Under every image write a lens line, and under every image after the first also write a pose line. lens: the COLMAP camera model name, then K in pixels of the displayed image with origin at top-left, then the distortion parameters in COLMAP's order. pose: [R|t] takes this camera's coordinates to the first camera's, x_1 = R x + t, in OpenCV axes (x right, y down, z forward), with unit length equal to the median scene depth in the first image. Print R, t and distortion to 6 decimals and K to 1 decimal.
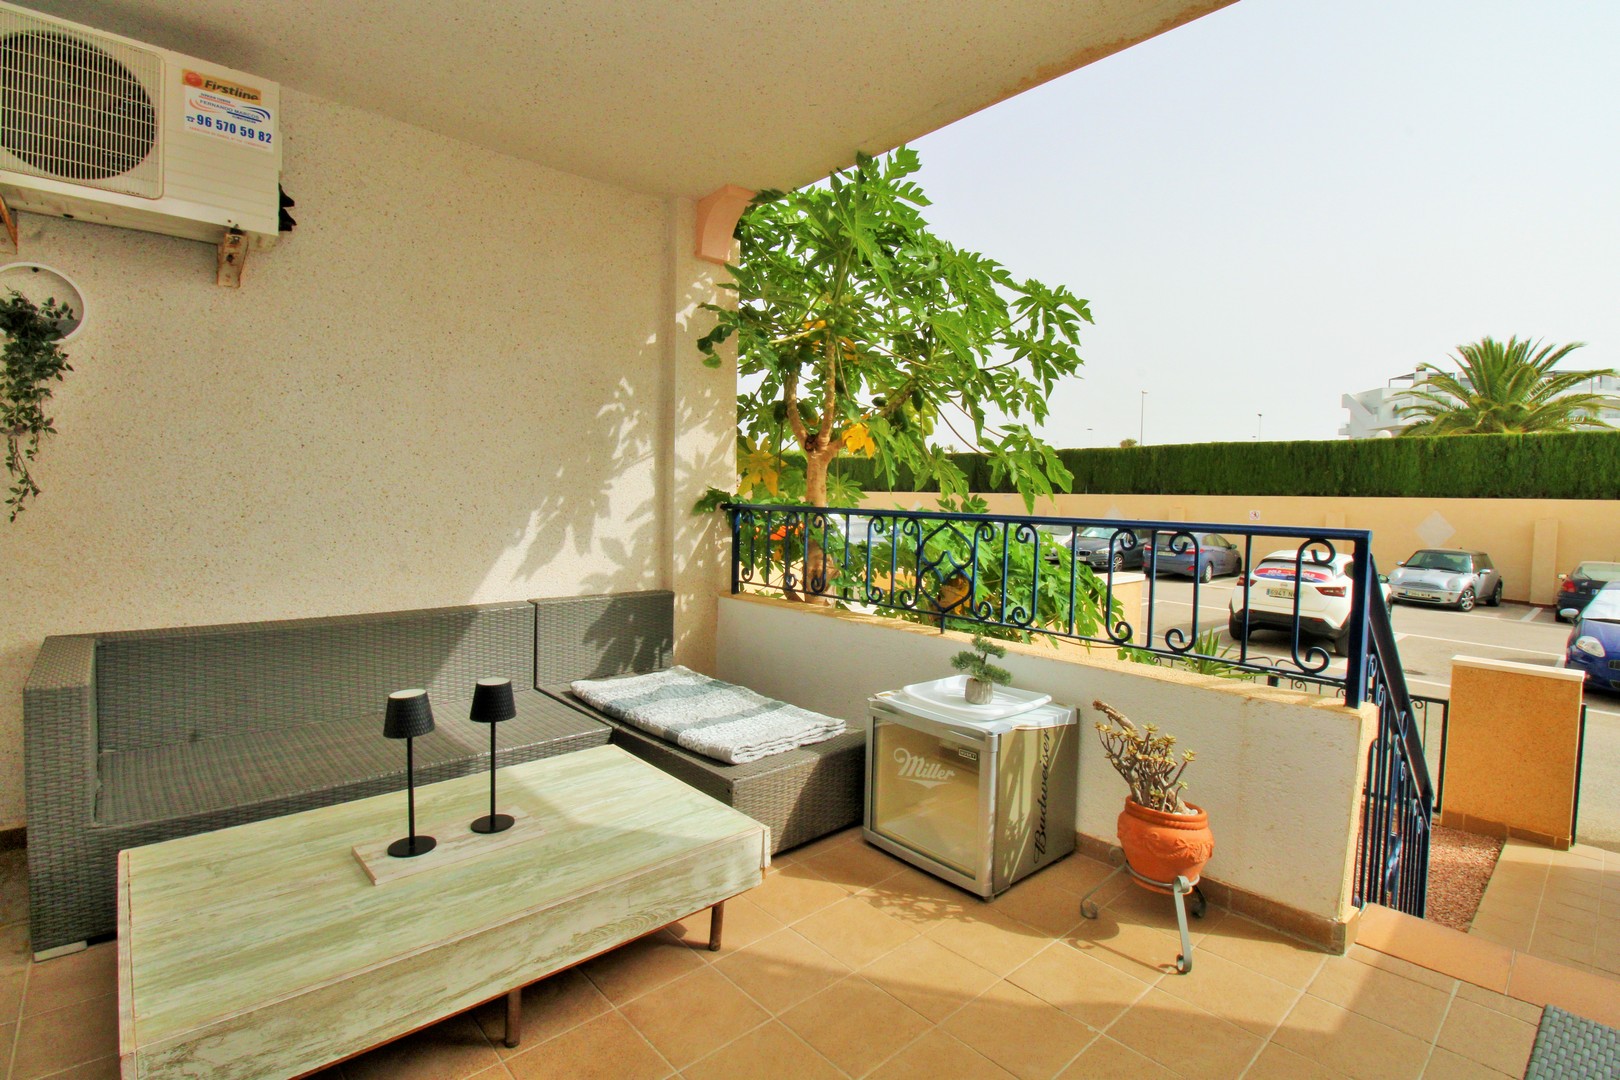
lens RADIAL K [[746.2, 0, 818.7], [0, 746.2, 533.8], [0, 0, 1]] dist [-0.004626, -0.008628]
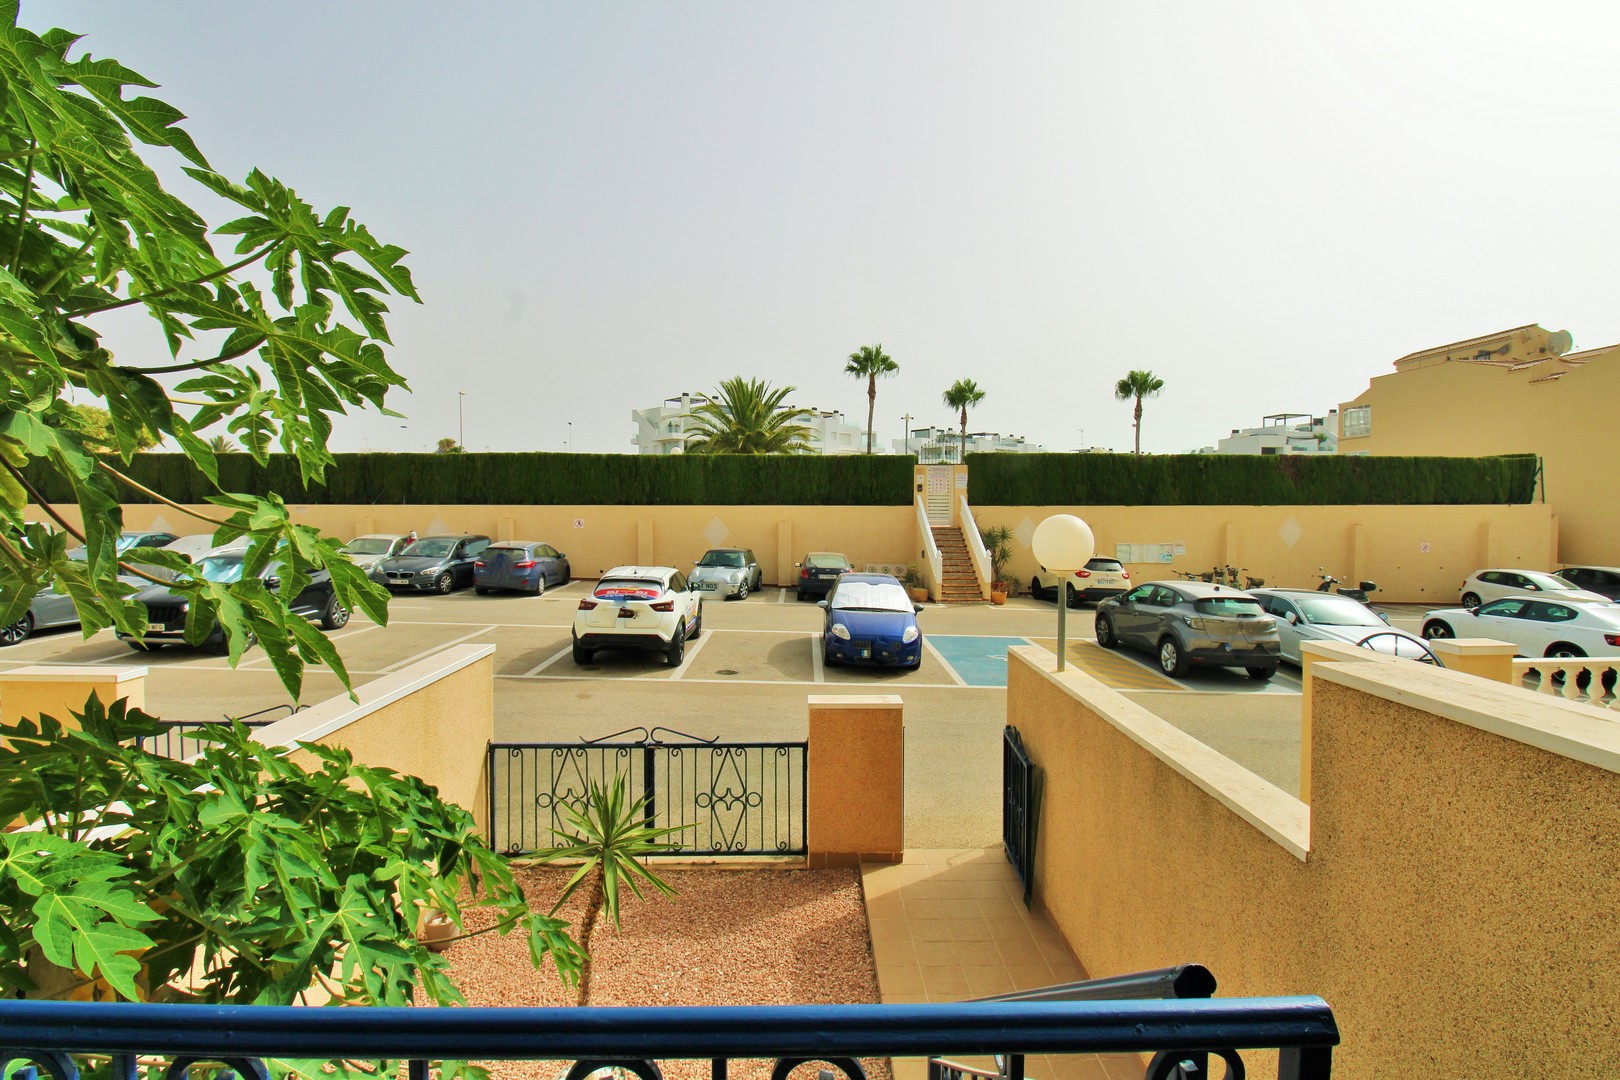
lens RADIAL K [[746.2, 0, 815.1], [0, 746.2, 529.4], [0, 0, 1]] dist [-0.004626, -0.008628]
pose [[0.660732, -0.043730, 0.749347, 0.111221], [0.049731, 0.998658, 0.014429, -0.084164], [-0.748973, 0.027733, 0.662020, 0.321415]]
